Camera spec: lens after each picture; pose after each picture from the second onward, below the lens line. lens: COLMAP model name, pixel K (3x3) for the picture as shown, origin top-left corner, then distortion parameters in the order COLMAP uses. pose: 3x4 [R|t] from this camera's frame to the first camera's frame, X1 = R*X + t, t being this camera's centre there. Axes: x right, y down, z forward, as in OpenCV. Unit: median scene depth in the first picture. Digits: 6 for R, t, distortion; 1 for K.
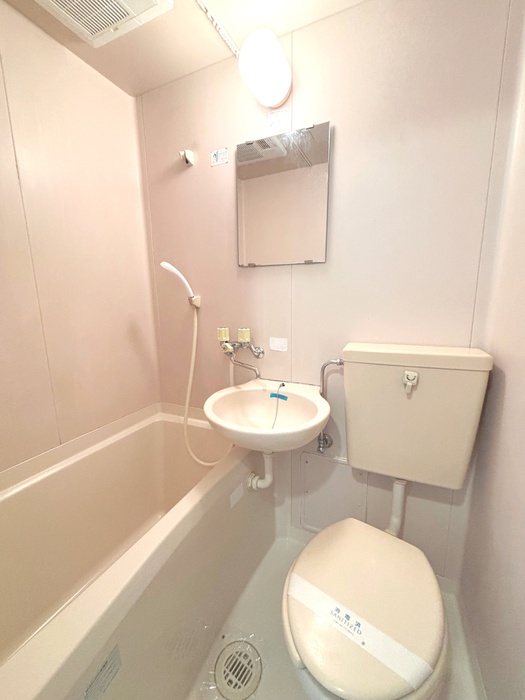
lens RADIAL K [[282.6, 0, 261.1], [0, 282.6, 348.9], [0, 0, 1]] dist [0.008245, -0.001510]
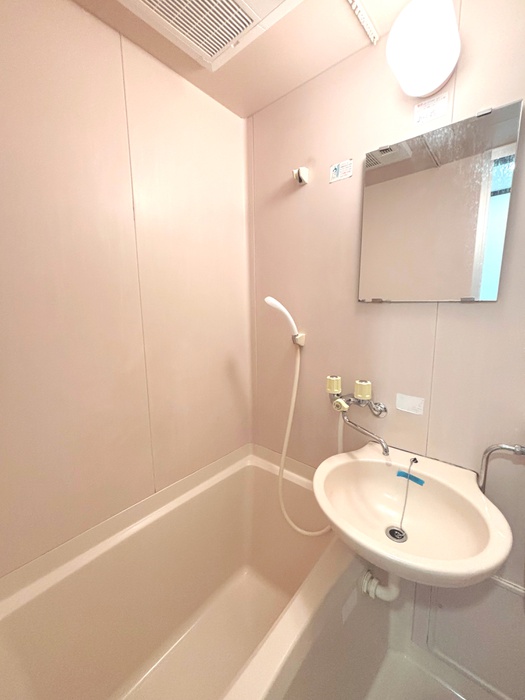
lens RADIAL K [[282.6, 0, 262.7], [0, 282.6, 349.4], [0, 0, 1]] dist [0.008245, -0.001510]
pose [[0.962450, 0.044885, -0.267724, -0.119461], [-0.051129, 0.998558, -0.016392, -0.129732], [0.266602, 0.029464, 0.963356, 0.156139]]
